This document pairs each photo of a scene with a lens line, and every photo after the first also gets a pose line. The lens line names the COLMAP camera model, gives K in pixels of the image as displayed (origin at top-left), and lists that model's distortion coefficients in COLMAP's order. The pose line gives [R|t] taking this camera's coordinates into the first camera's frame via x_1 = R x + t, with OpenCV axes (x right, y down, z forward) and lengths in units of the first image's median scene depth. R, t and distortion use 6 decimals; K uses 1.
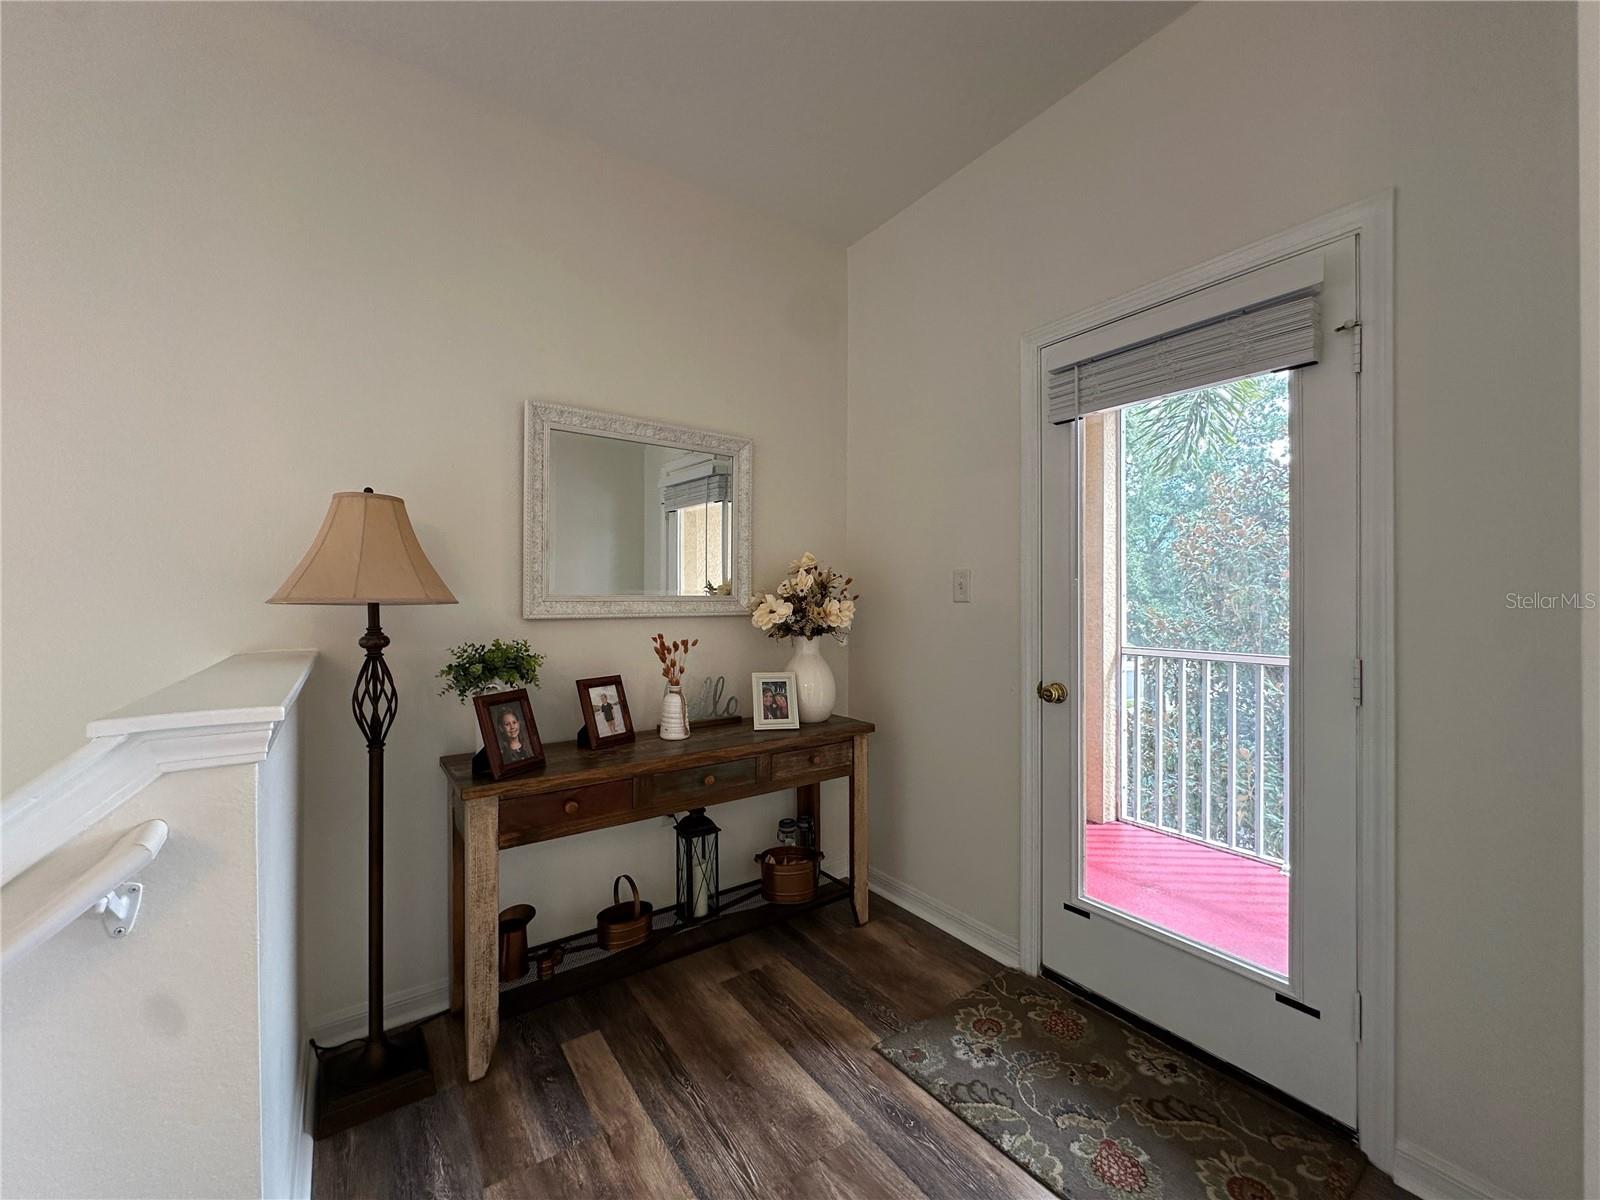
lens RADIAL K [[641.4, 0, 804.0], [0, 641.4, 608.1], [0, 0, 1]] dist [-0.002094, -0.000118]
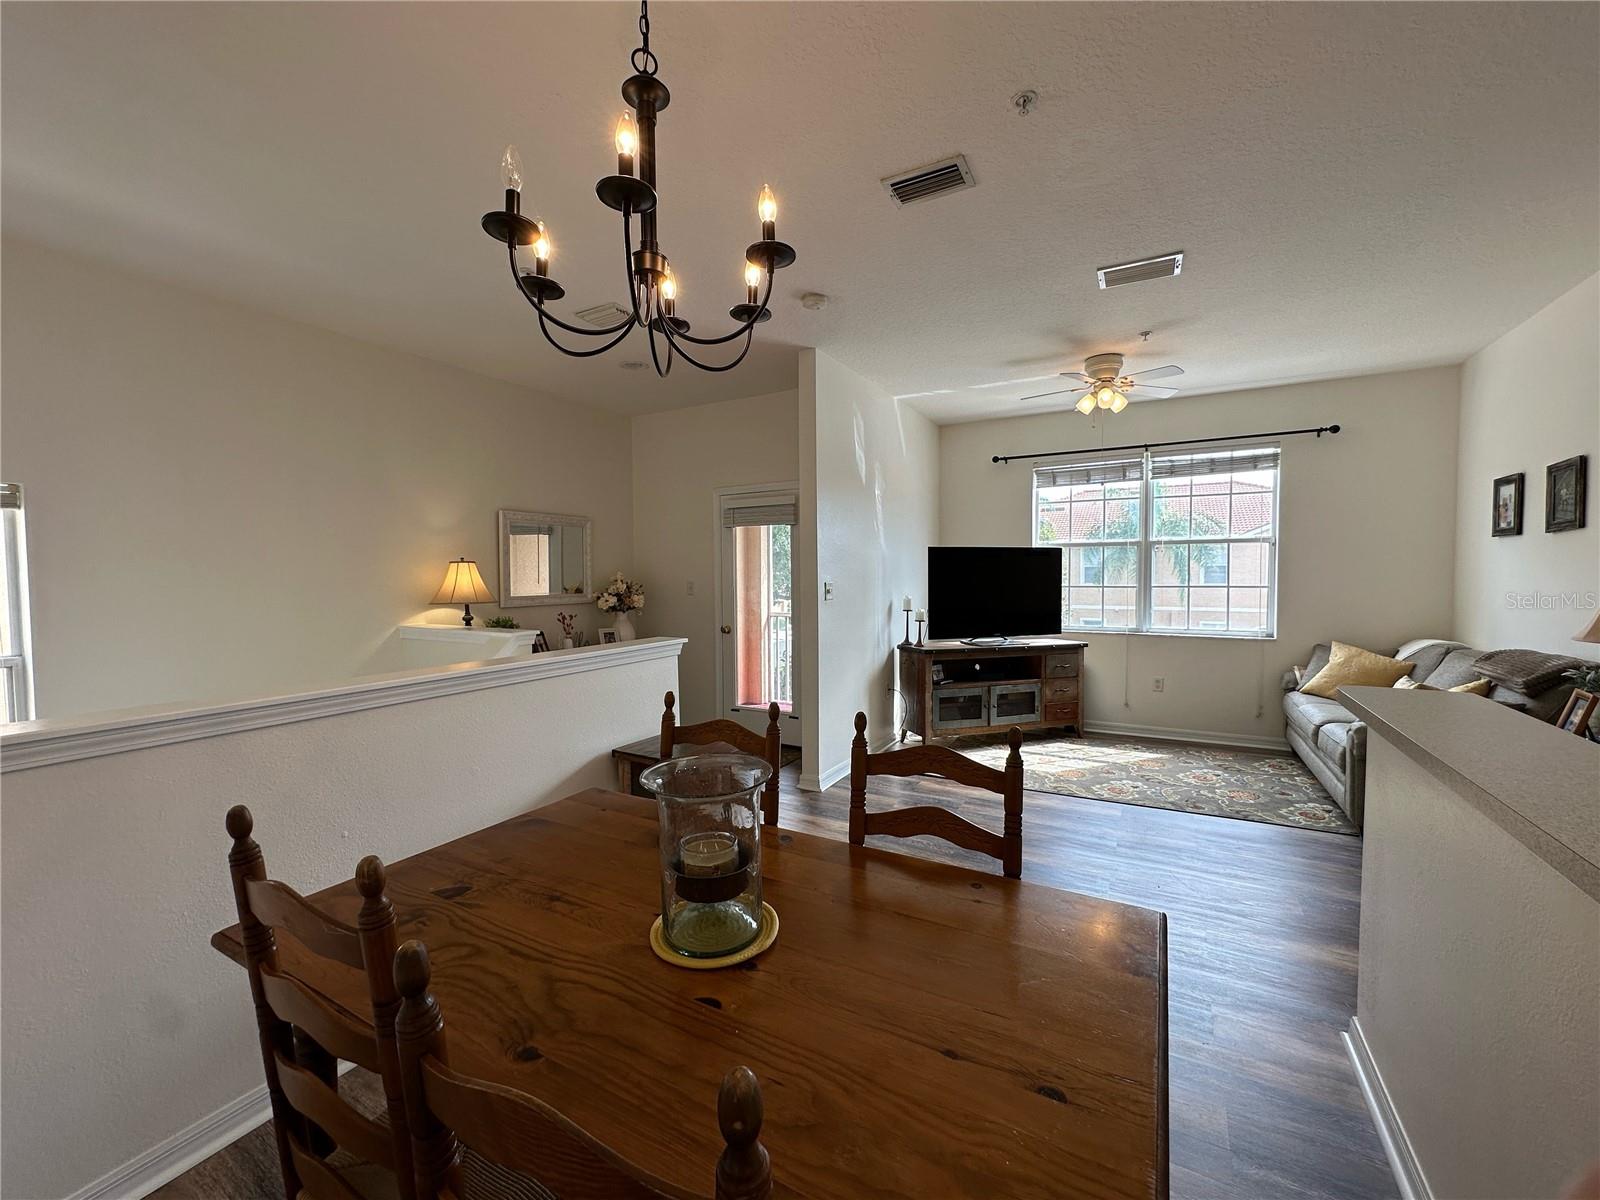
lens RADIAL K [[641.4, 0, 797.0], [0, 641.4, 598.6], [0, 0, 1]] dist [-0.002094, -0.000118]
pose [[0.910384, -0.024462, 0.413040, -0.357319], [0.010034, 0.999263, 0.037063, -0.075539], [-0.413642, -0.029597, 0.909958, -1.250757]]
